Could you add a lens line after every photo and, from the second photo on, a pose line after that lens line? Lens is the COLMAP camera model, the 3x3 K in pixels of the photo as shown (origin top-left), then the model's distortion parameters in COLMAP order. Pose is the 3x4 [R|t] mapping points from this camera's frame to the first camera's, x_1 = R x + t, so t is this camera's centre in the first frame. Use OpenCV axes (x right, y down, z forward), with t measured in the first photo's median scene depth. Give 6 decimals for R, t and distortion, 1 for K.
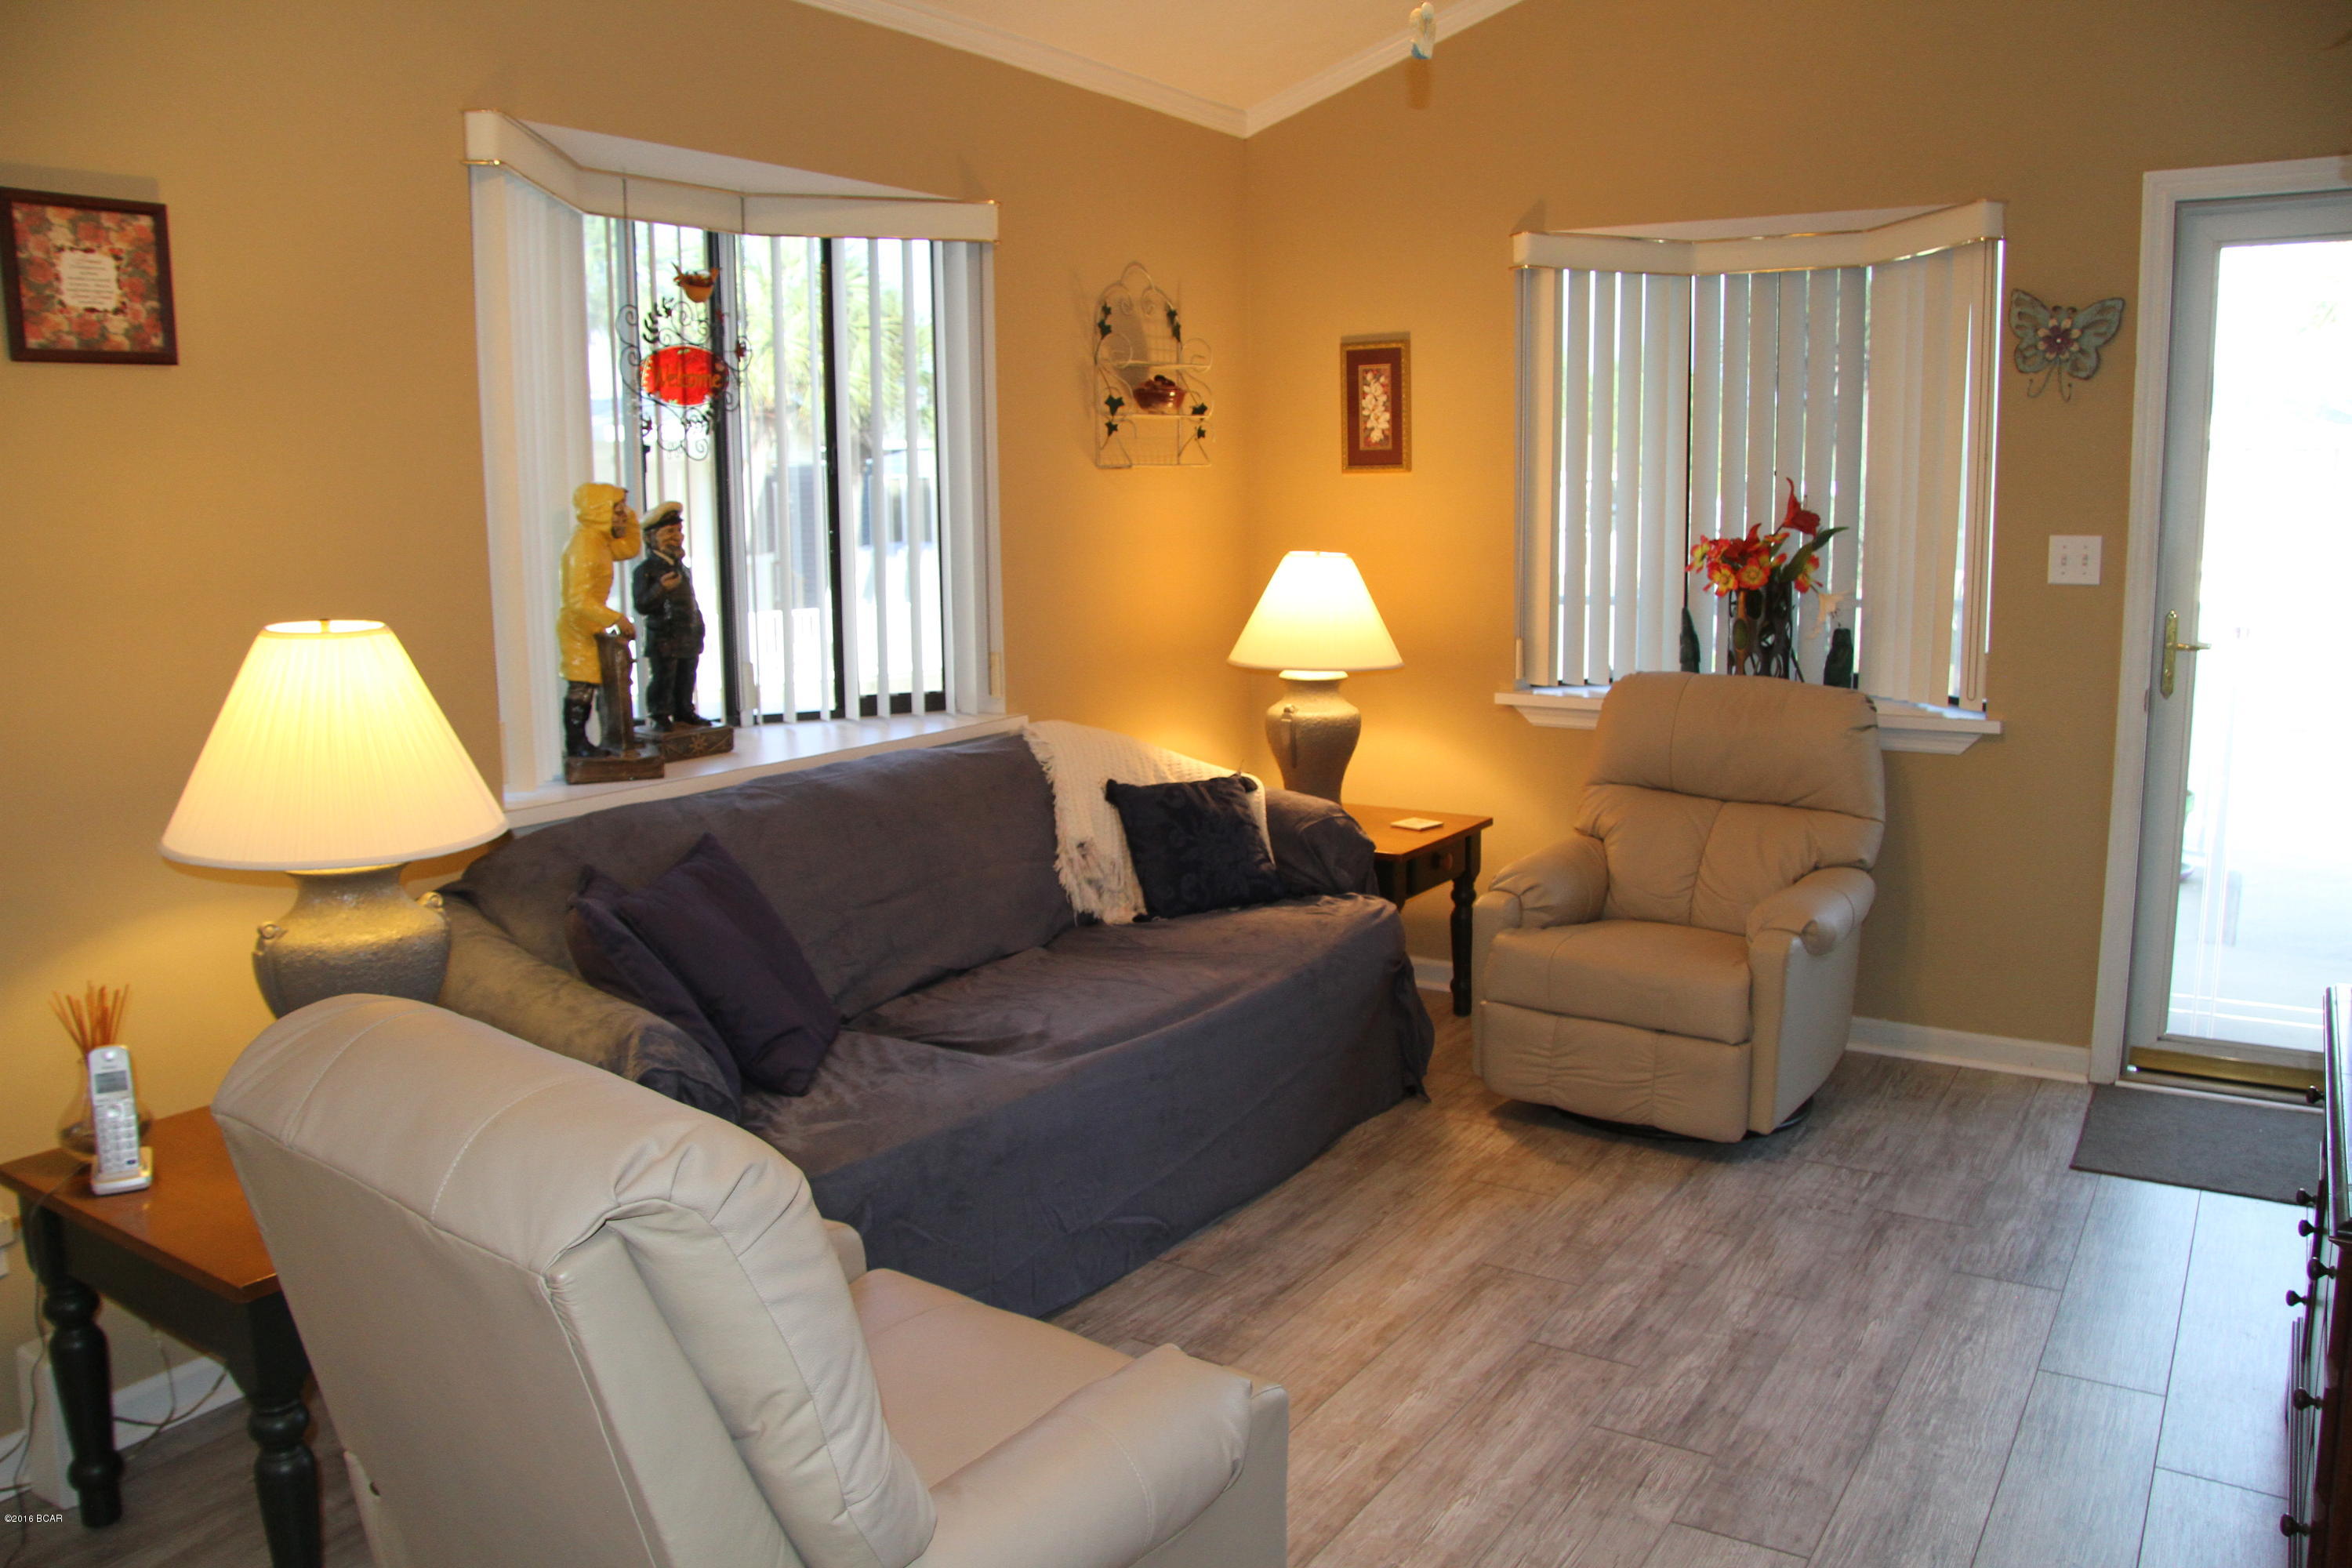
lens RADIAL K [[1826.6, 0, 1177.4], [0, 1826.6, 799.6], [0, 0, 1]] dist [-0.190924, 0.149511]
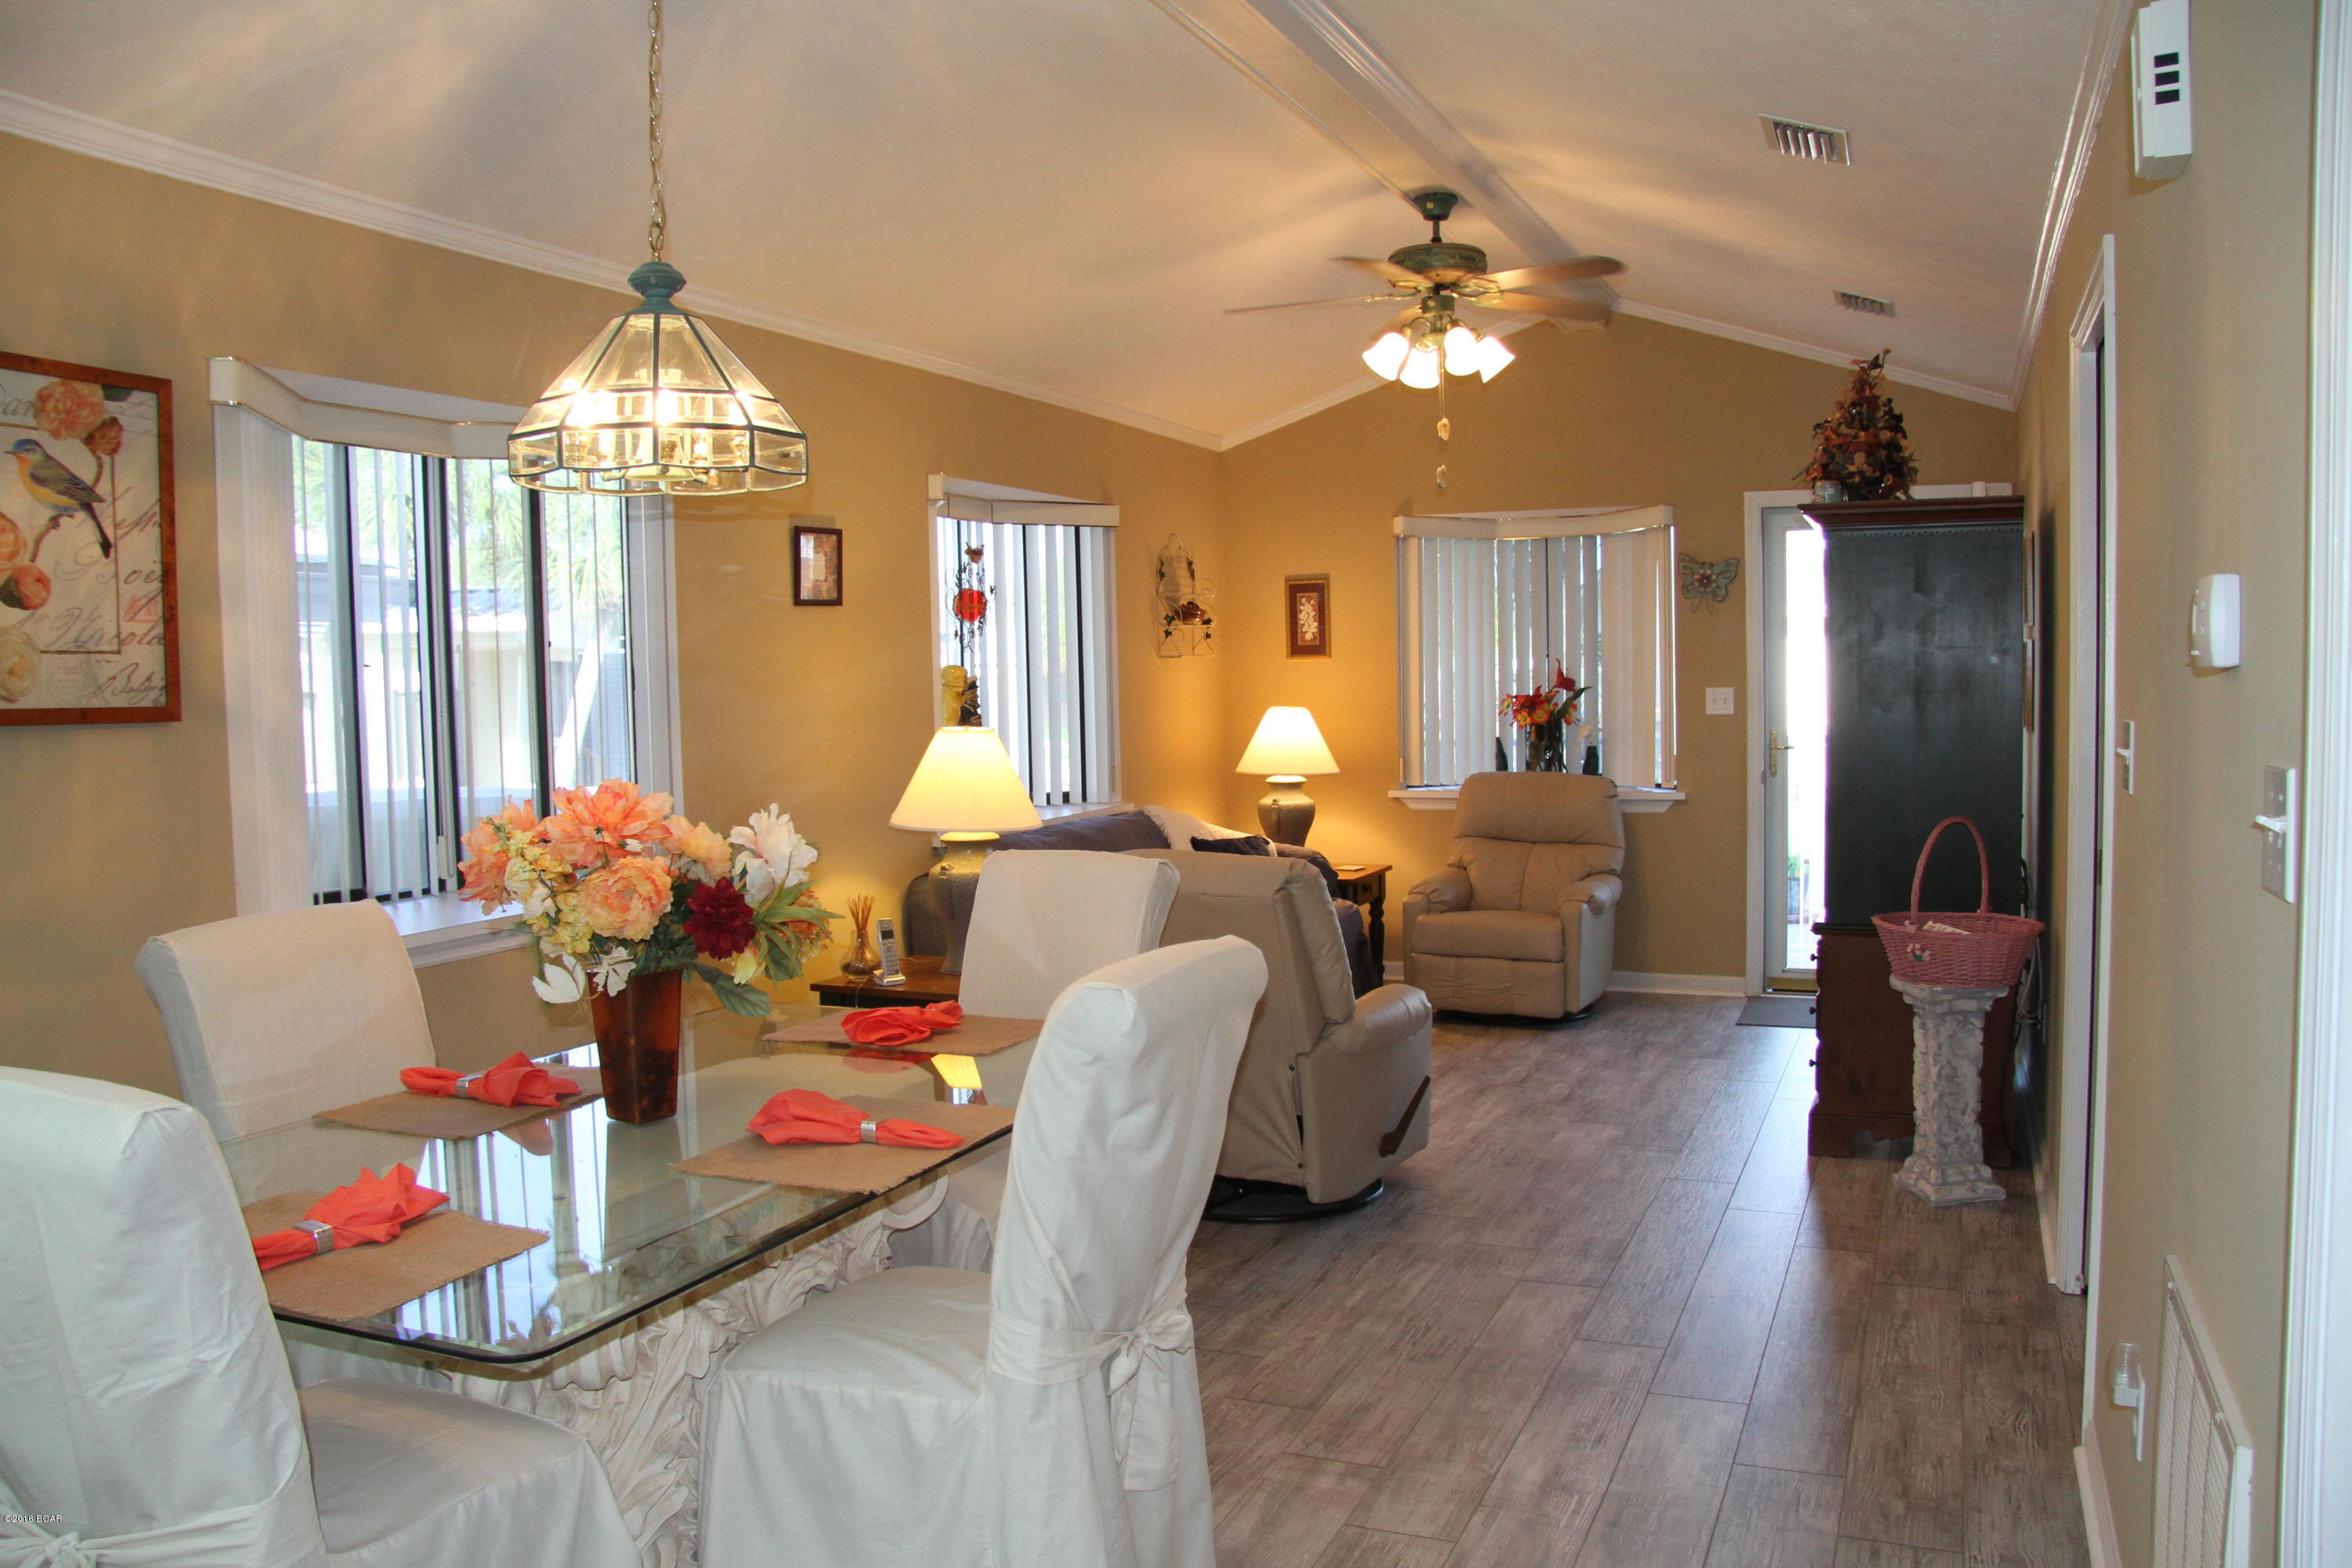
lens RADIAL K [[1827.4, 0, 1182.8], [0, 1827.4, 795.2], [0, 0, 1]] dist [-0.187443, 0.150190]
pose [[0.986444, -0.018183, 0.163086, -0.297551], [0.034439, 0.994648, -0.097412, 0.106907], [-0.160442, 0.101708, 0.981791, -0.635639]]
